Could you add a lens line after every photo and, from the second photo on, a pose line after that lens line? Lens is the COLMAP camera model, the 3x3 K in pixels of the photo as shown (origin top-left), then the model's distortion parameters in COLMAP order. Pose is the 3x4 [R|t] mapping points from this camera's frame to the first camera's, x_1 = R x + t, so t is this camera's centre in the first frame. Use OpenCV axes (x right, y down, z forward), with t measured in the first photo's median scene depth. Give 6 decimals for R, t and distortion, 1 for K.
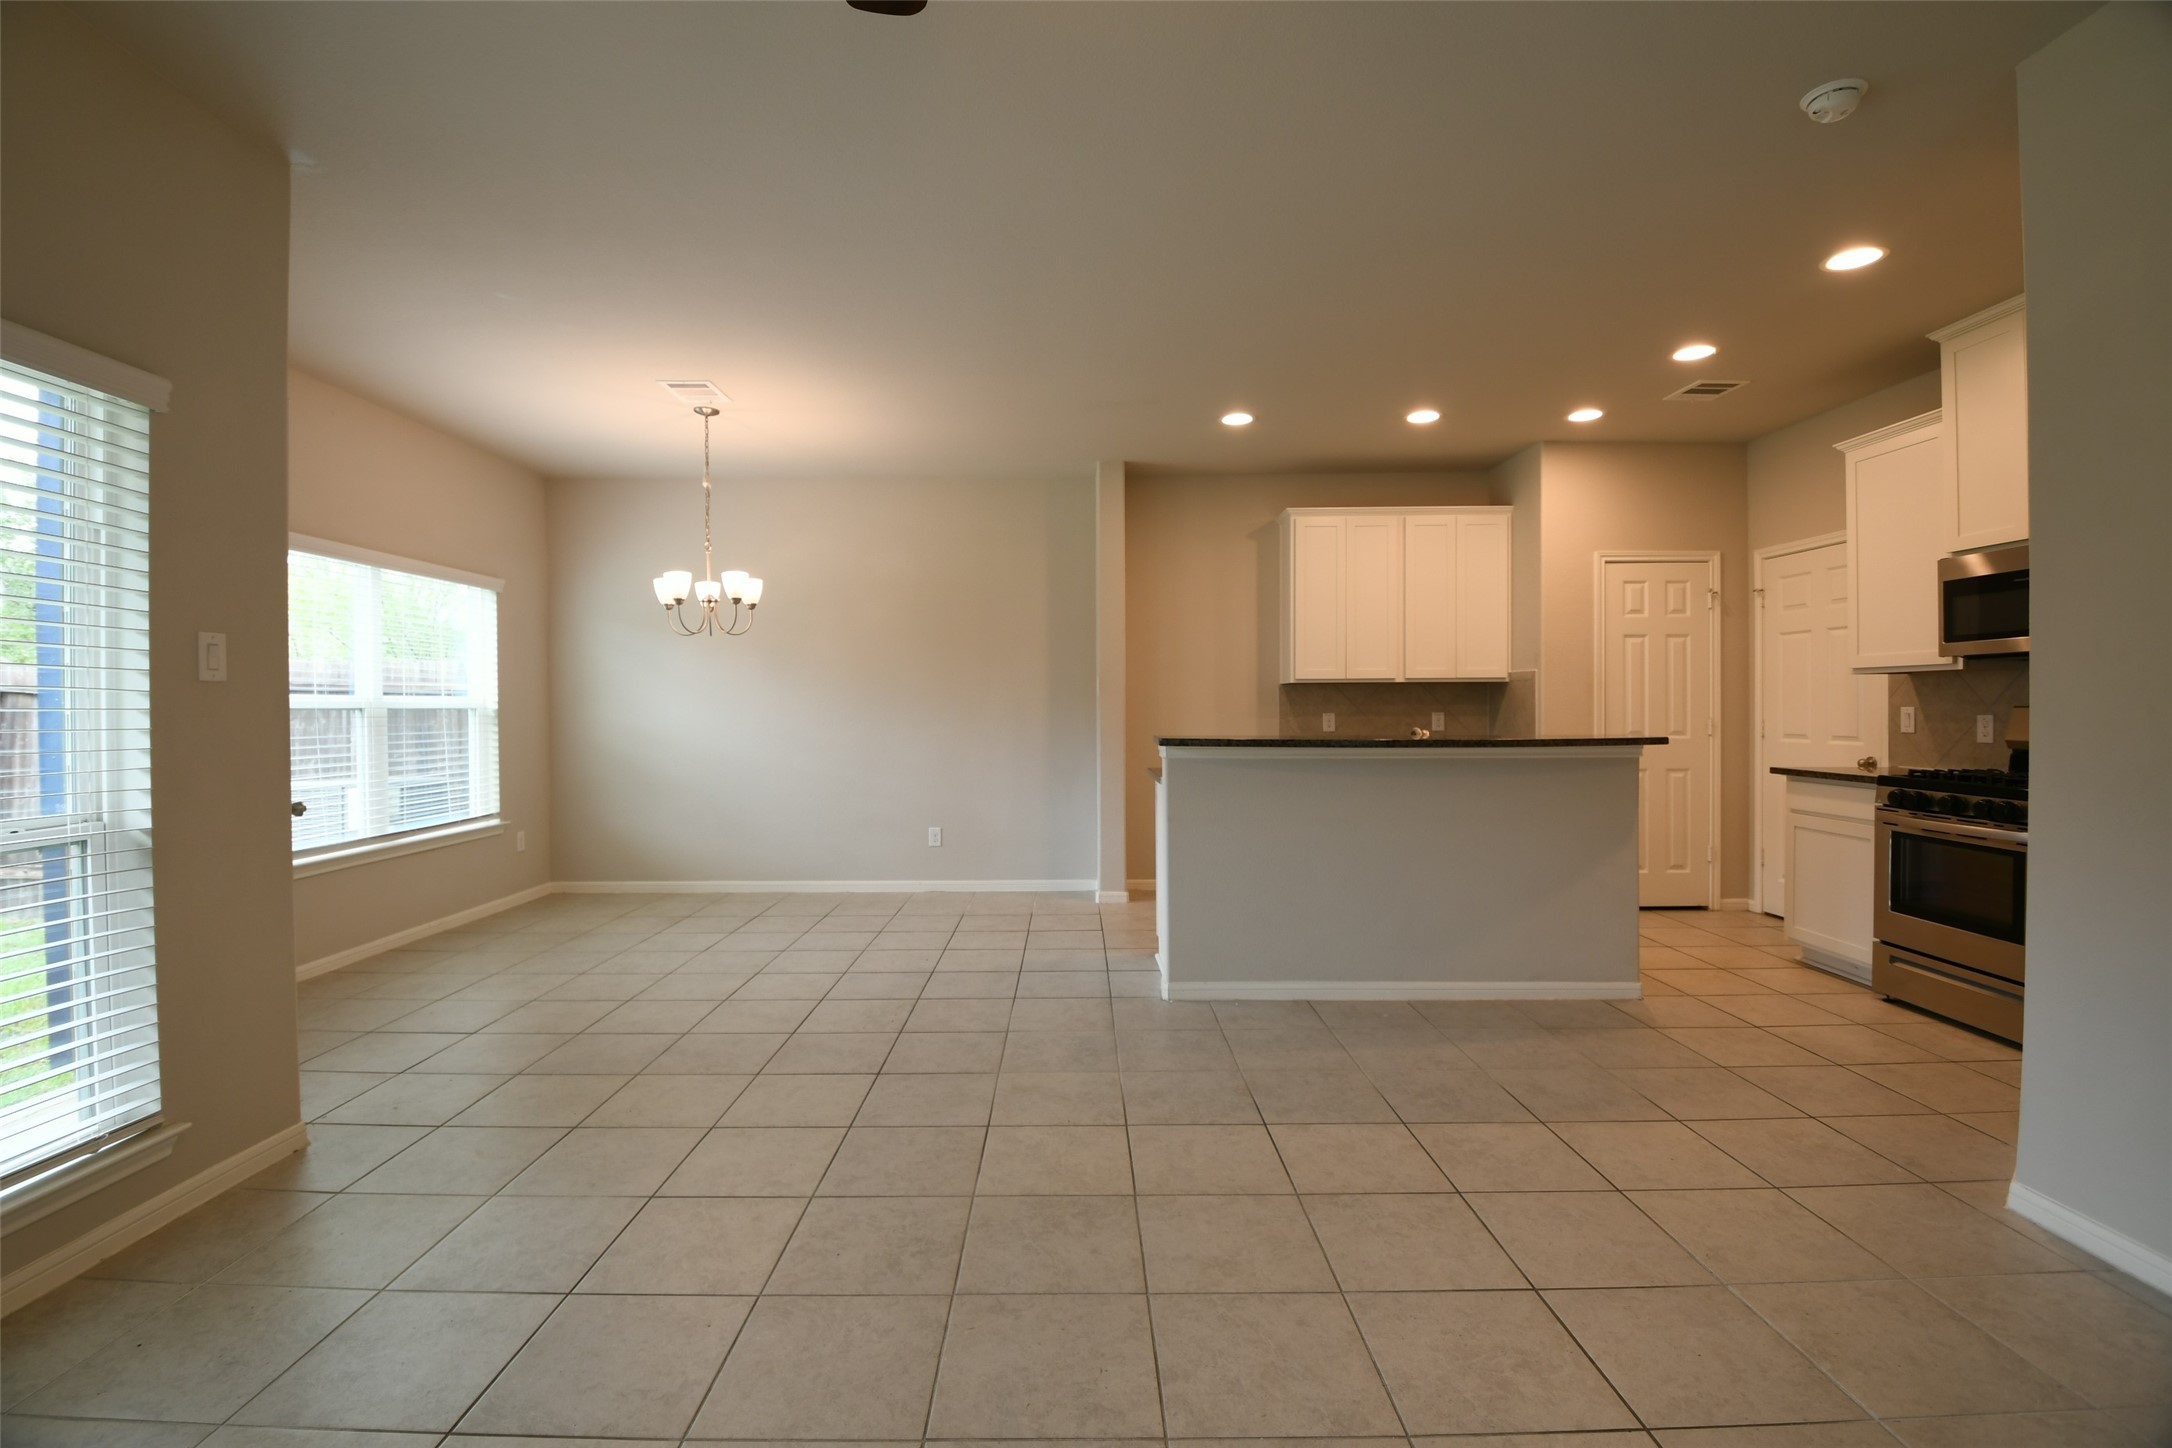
lens RADIAL K [[959.2, 0, 1068.0], [0, 959.2, 714.9], [0, 0, 1]] dist [0.002091, -0.016877]
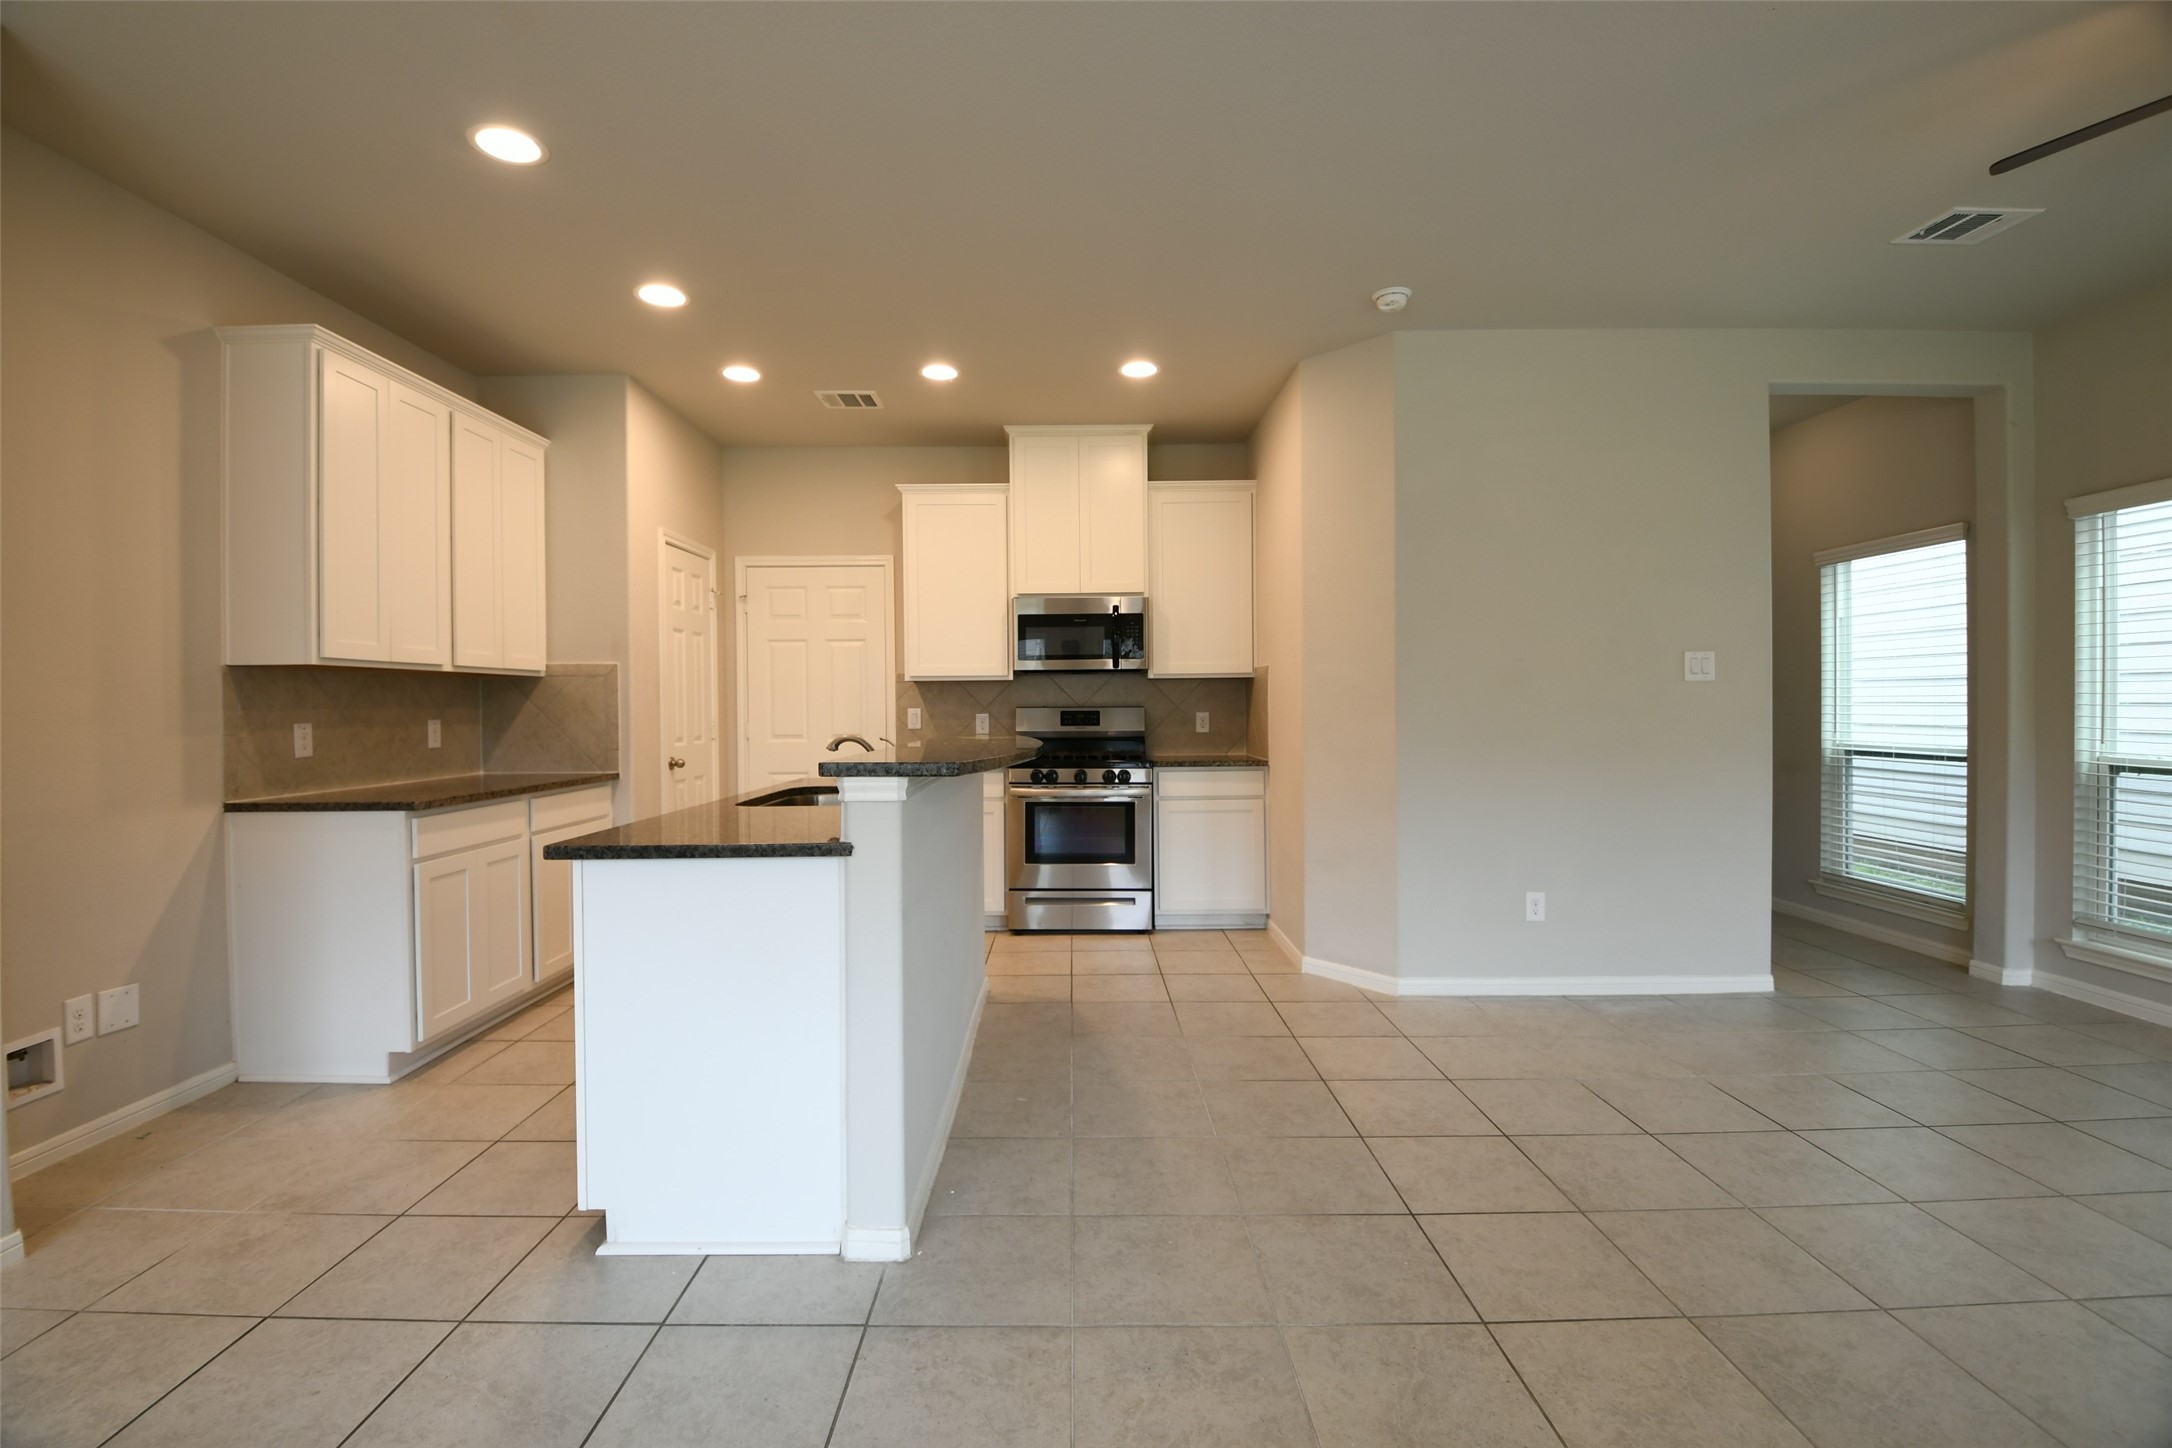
lens RADIAL K [[959.2, 0, 1070.0], [0, 959.2, 714.3], [0, 0, 1]] dist [0.002091, -0.016877]
pose [[-0.003830, -0.005286, 0.999979, -0.374129], [0.016108, 0.999856, 0.005347, -0.004066], [-0.999863, 0.016129, -0.003745, 0.795811]]
